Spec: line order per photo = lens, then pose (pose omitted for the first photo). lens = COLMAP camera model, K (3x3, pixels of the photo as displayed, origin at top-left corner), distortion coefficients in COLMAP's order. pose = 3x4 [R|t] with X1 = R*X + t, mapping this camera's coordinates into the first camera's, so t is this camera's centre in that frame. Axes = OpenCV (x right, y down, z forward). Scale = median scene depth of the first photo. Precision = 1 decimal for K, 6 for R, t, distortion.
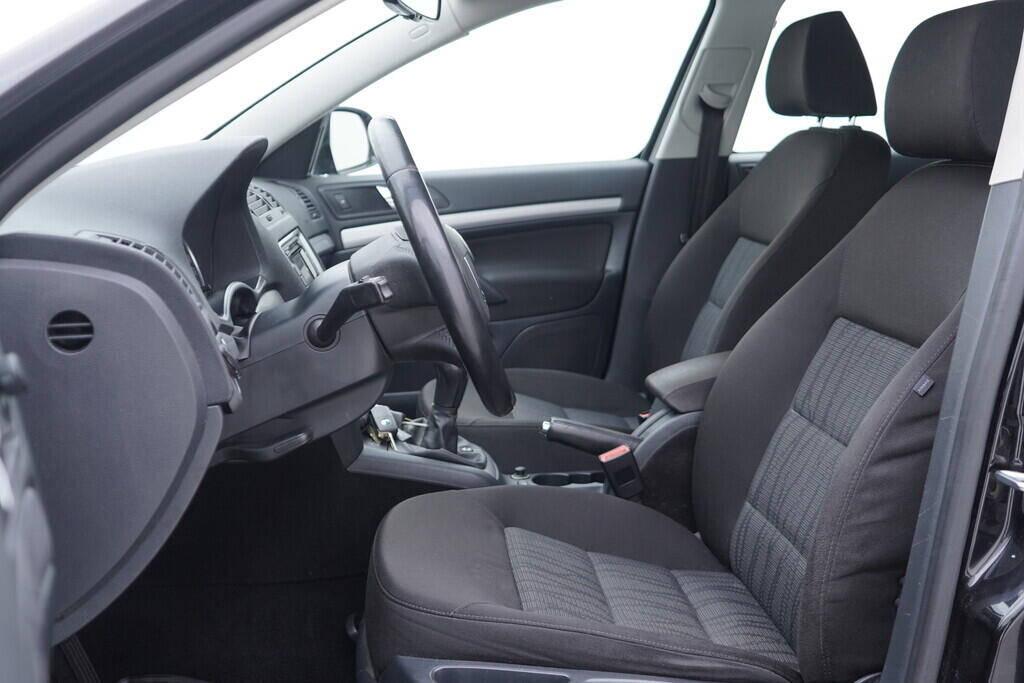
lens RADIAL K [[1062.2, 0, 512.0], [0, 1062.2, 341.5], [0, 0, 1]] dist [-0.002400, 0.021920]
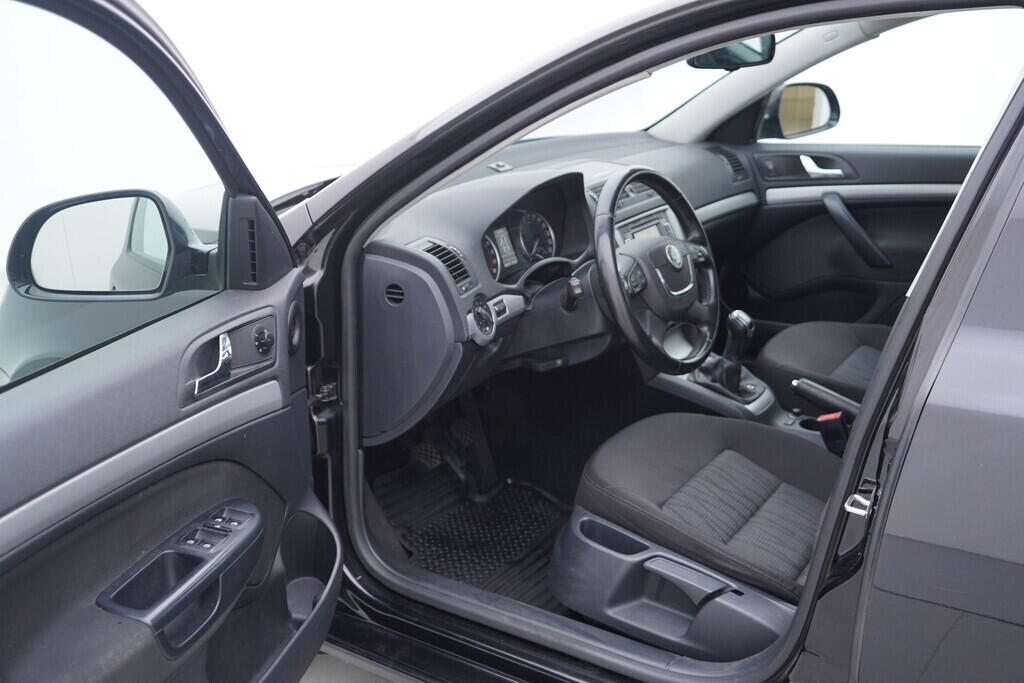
lens RADIAL K [[1083.1, 0, 512.0], [0, 1083.1, 341.5], [0, 0, 1]] dist [-0.021100, -0.011501]
pose [[0.783885, 0.193754, -0.589902, 0.528176], [-0.110188, 0.978395, 0.174933, -0.163840], [0.611051, -0.072127, 0.788298, -0.256122]]
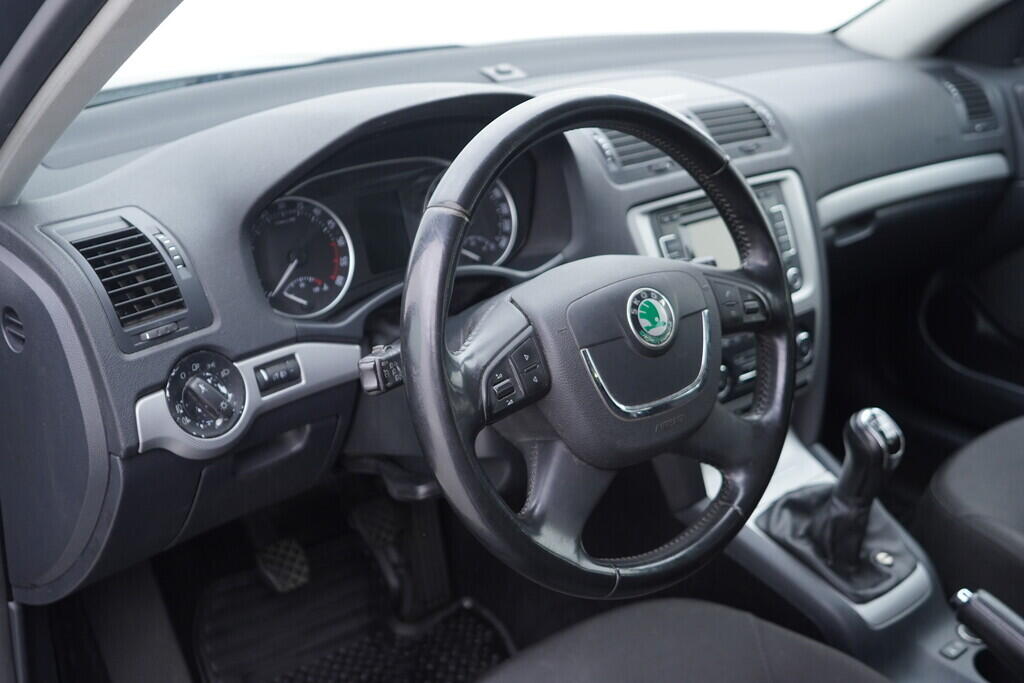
lens RADIAL K [[1062.2, 0, 512.0], [0, 1062.2, 341.5], [0, 0, 1]] dist [-0.002400, 0.021920]
pose [[0.565421, 0.341725, -0.750682, 0.286586], [-0.171088, 0.938932, 0.298555, -0.189206], [0.806863, -0.040377, 0.589356, 0.438688]]
